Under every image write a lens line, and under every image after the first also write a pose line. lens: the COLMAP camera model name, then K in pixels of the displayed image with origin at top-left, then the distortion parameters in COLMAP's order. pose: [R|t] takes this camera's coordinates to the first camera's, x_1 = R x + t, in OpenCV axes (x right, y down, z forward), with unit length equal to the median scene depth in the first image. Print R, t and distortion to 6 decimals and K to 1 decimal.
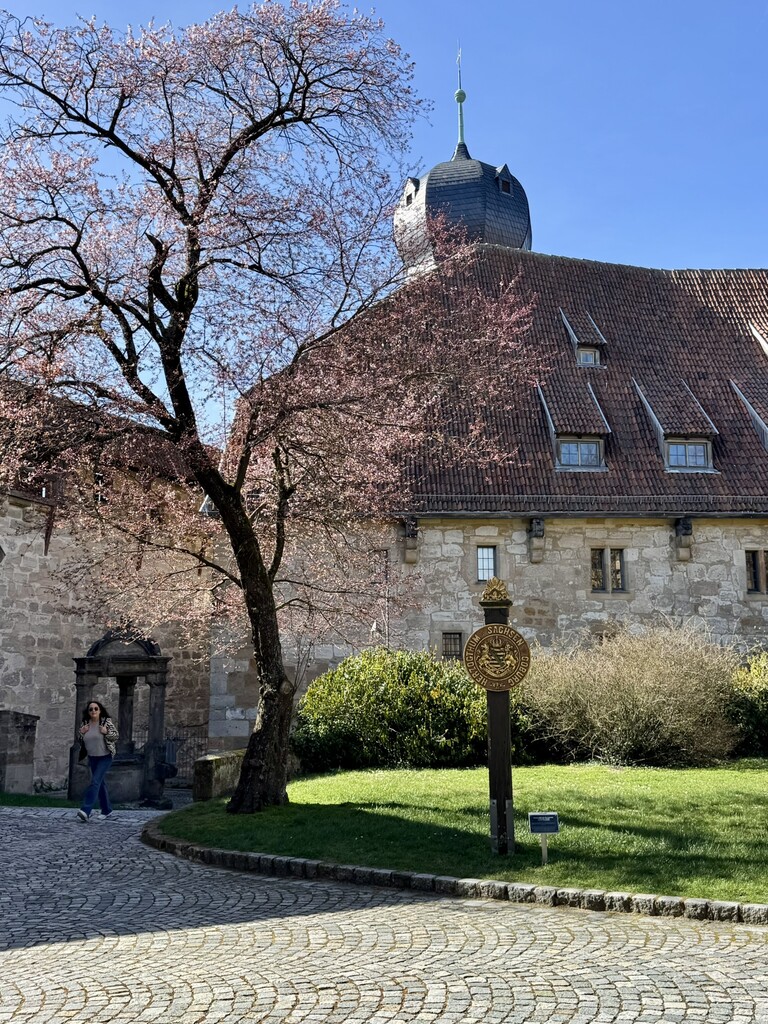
lens RADIAL K [[1003.6, 0, 379.9], [0, 1003.6, 509.4], [0, 0, 1]] dist [0.111109, 0.000000]
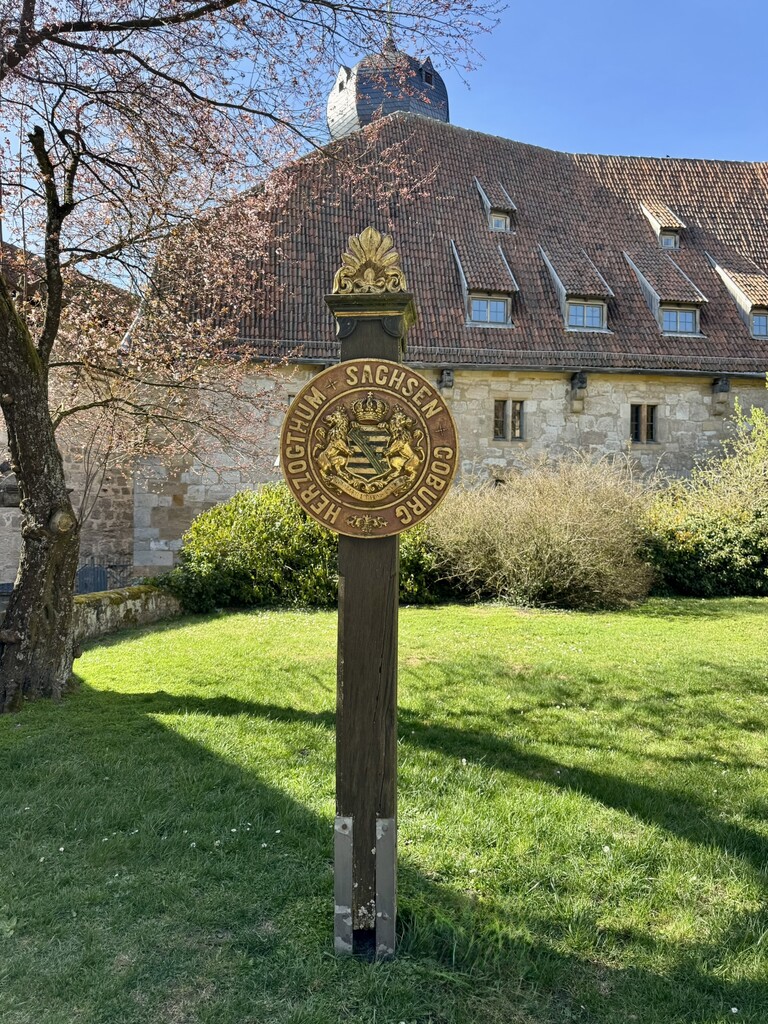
lens RADIAL K [[710.2, 0, 383.7], [0, 710.2, 513.5], [0, 0, 1]] dist [0.037347, -0.042153]
pose [[0.996895, 0.015092, 0.077288, 0.032448], [-0.027310, 0.986812, 0.159552, 0.040867], [-0.073861, -0.161167, 0.984159, 0.234960]]
